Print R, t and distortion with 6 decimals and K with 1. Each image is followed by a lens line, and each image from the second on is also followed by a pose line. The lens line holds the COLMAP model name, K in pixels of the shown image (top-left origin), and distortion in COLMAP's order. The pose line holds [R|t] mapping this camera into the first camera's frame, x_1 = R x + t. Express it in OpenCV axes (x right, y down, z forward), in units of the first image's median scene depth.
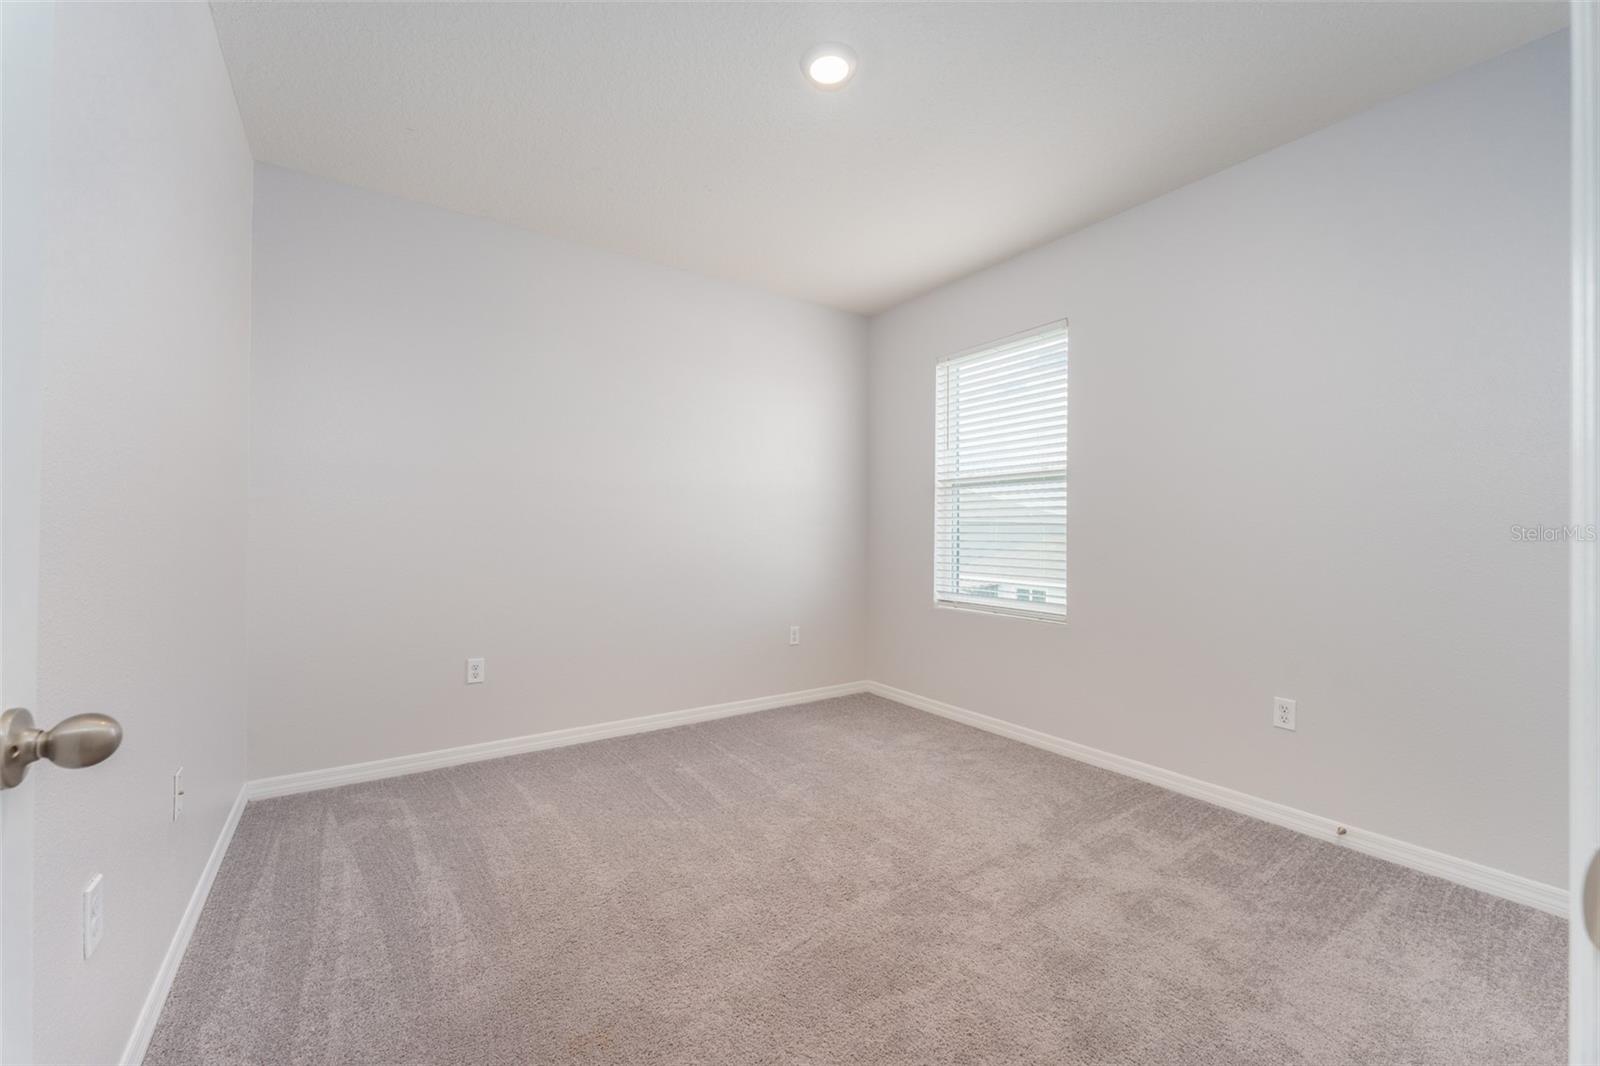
lens RADIAL K [[646.5, 0, 770.9], [0, 646.5, 528.6], [0, 0, 1]] dist [0.001031, 0.000030]
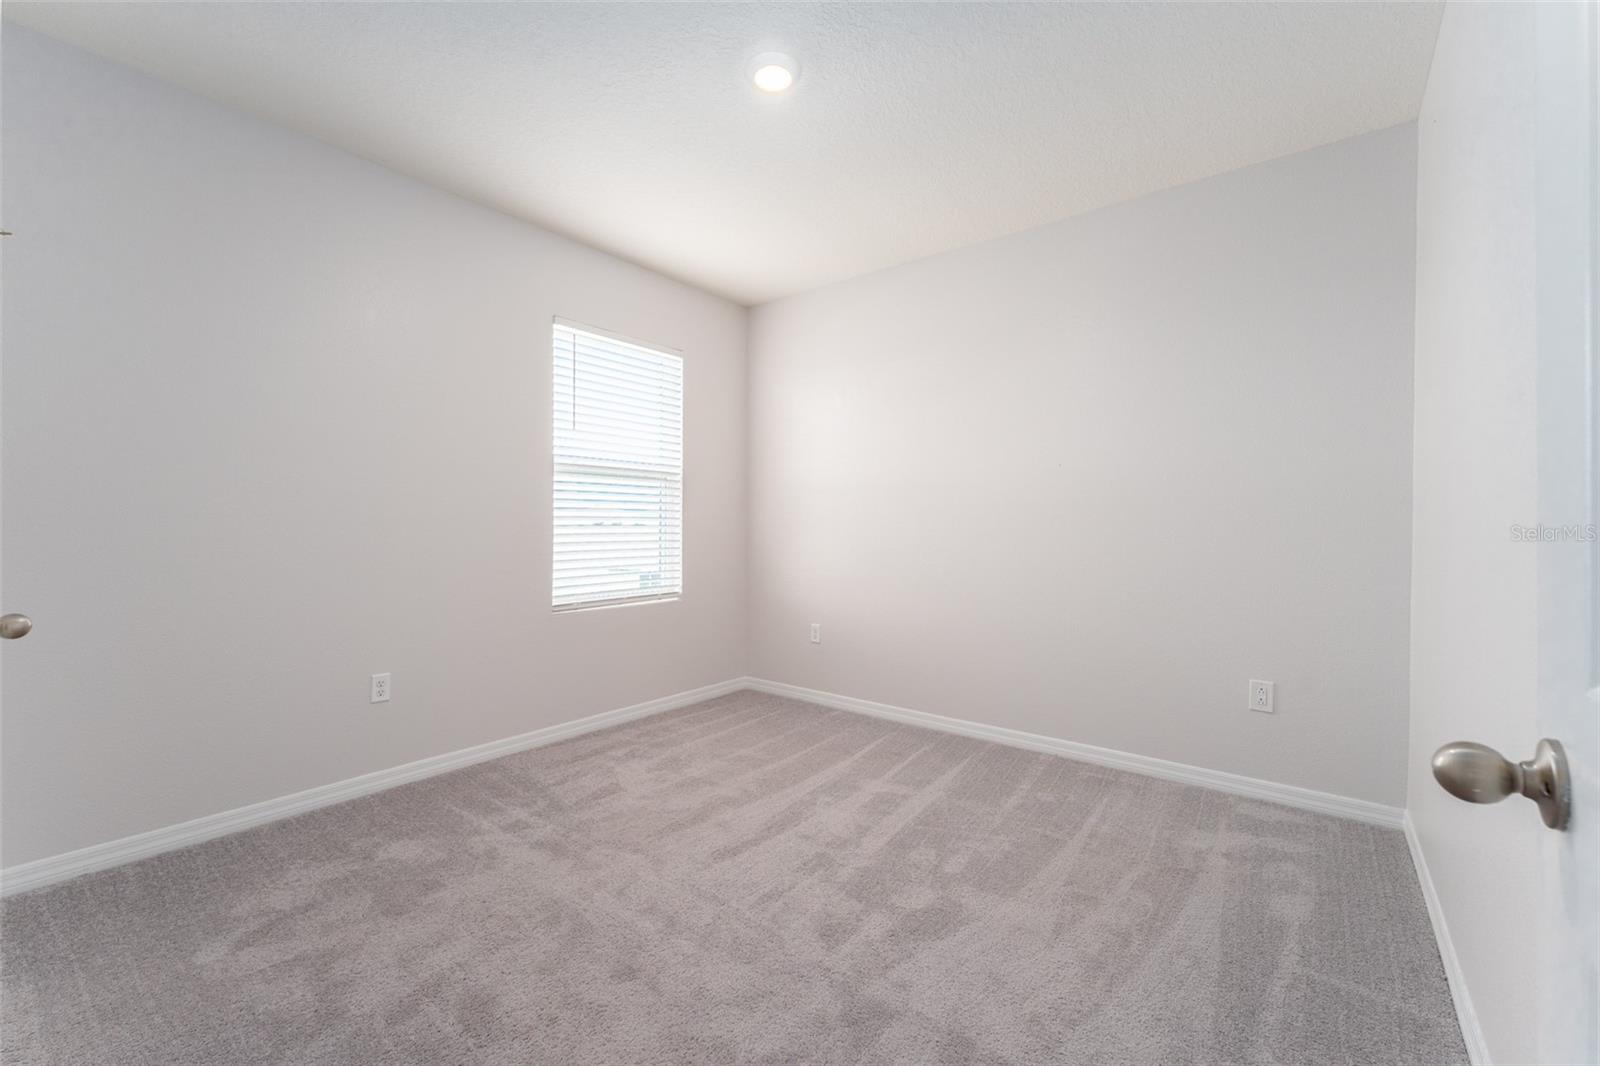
lens RADIAL K [[646.5, 0, 770.9], [0, 646.5, 528.6], [0, 0, 1]] dist [0.001031, 0.000030]
pose [[-0.305591, -0.009809, 0.952112, -0.706581], [-0.010554, 0.999920, 0.006914, 0.002623], [-0.952104, -0.007936, -0.305670, 1.115274]]
